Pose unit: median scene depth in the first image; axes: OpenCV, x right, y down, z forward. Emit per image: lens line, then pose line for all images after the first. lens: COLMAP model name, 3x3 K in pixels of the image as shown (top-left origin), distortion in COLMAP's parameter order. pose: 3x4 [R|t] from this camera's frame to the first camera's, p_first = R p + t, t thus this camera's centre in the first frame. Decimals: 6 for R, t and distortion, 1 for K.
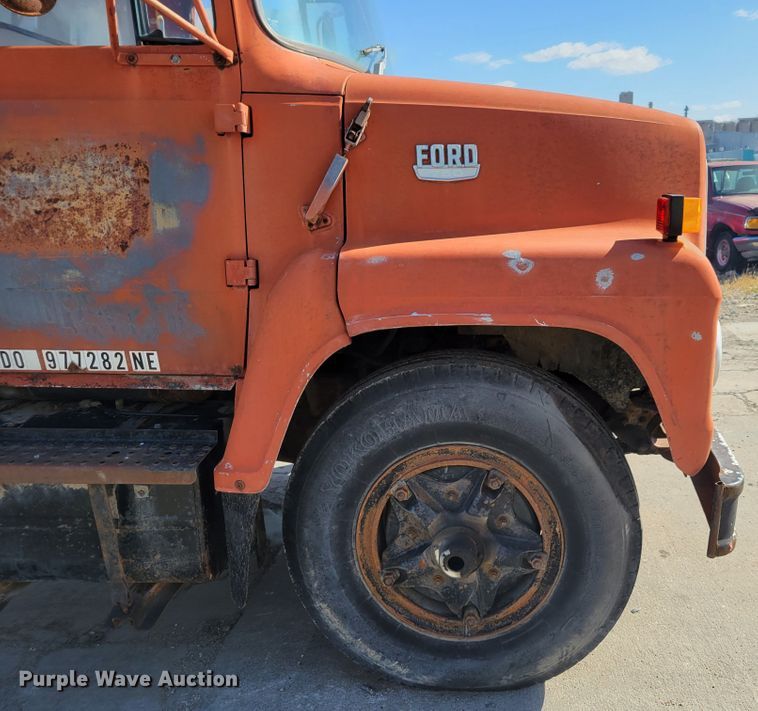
lens RADIAL K [[719.6, 0, 472.7], [0, 719.6, 355.4], [0, 0, 1]] dist [0.042794, -0.021927]
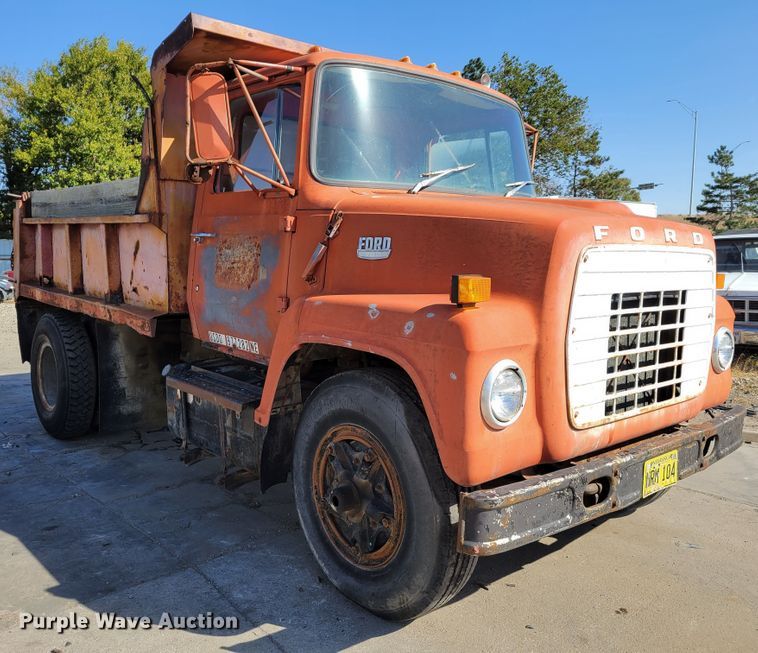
lens RADIAL K [[642.8, 0, 356.7], [0, 642.8, 315.4], [0, 0, 1]] dist [0.042857, 0.004882]
pose [[0.695359, 0.095847, -0.712242, 0.944024], [-0.189352, 0.980482, -0.052919, -0.036510], [0.693269, 0.171662, 0.699936, -0.002857]]
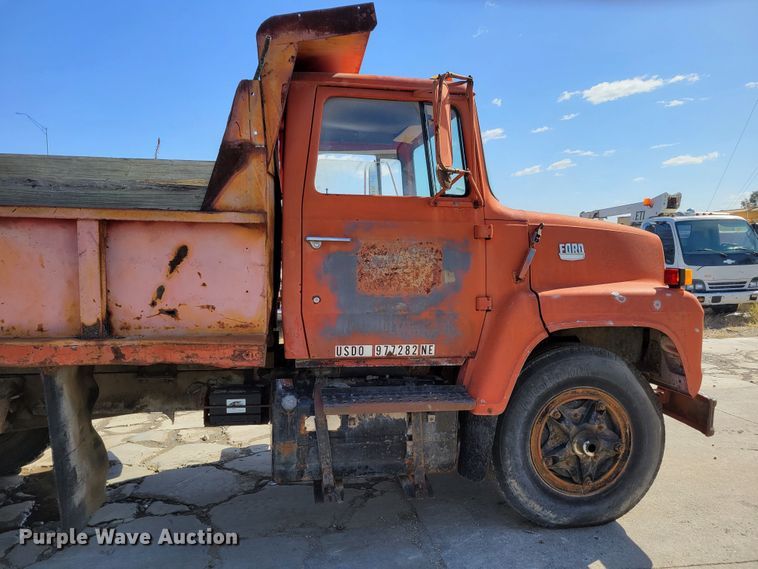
lens RADIAL K [[558.7, 0, 379.0], [0, 558.7, 284.5], [0, 0, 1]] dist [0.044155, -0.004722]
pose [[0.978631, 0.002324, 0.205611, -0.908530], [0.035186, 0.983294, -0.178589, 0.100998], [-0.202591, 0.182007, 0.962201, -0.453400]]
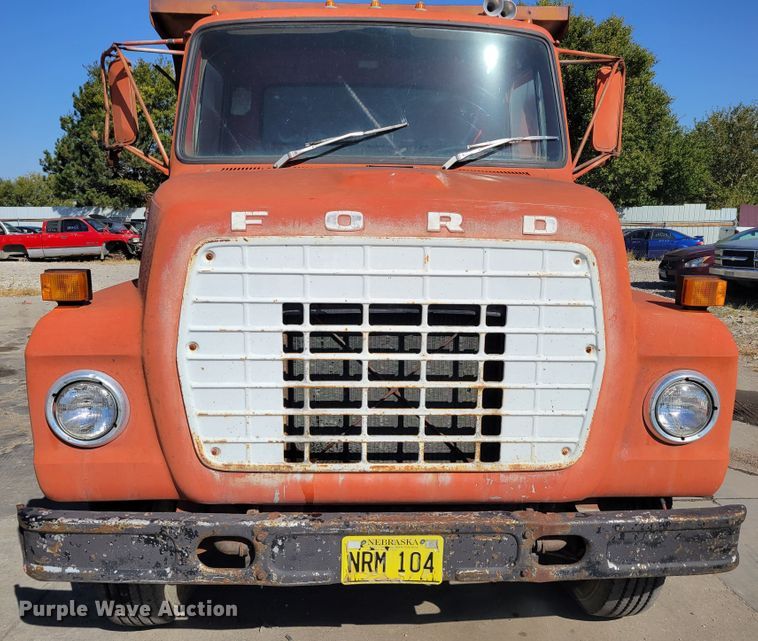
lens RADIAL K [[653.8, 0, 379.0], [0, 653.8, 320.5], [0, 0, 1]] dist [0.037862, -0.004535]
pose [[0.121608, 0.184496, -0.975281, 1.347197], [-0.241246, 0.958603, 0.151260, -0.403914], [0.962814, 0.216889, 0.161083, 1.248725]]
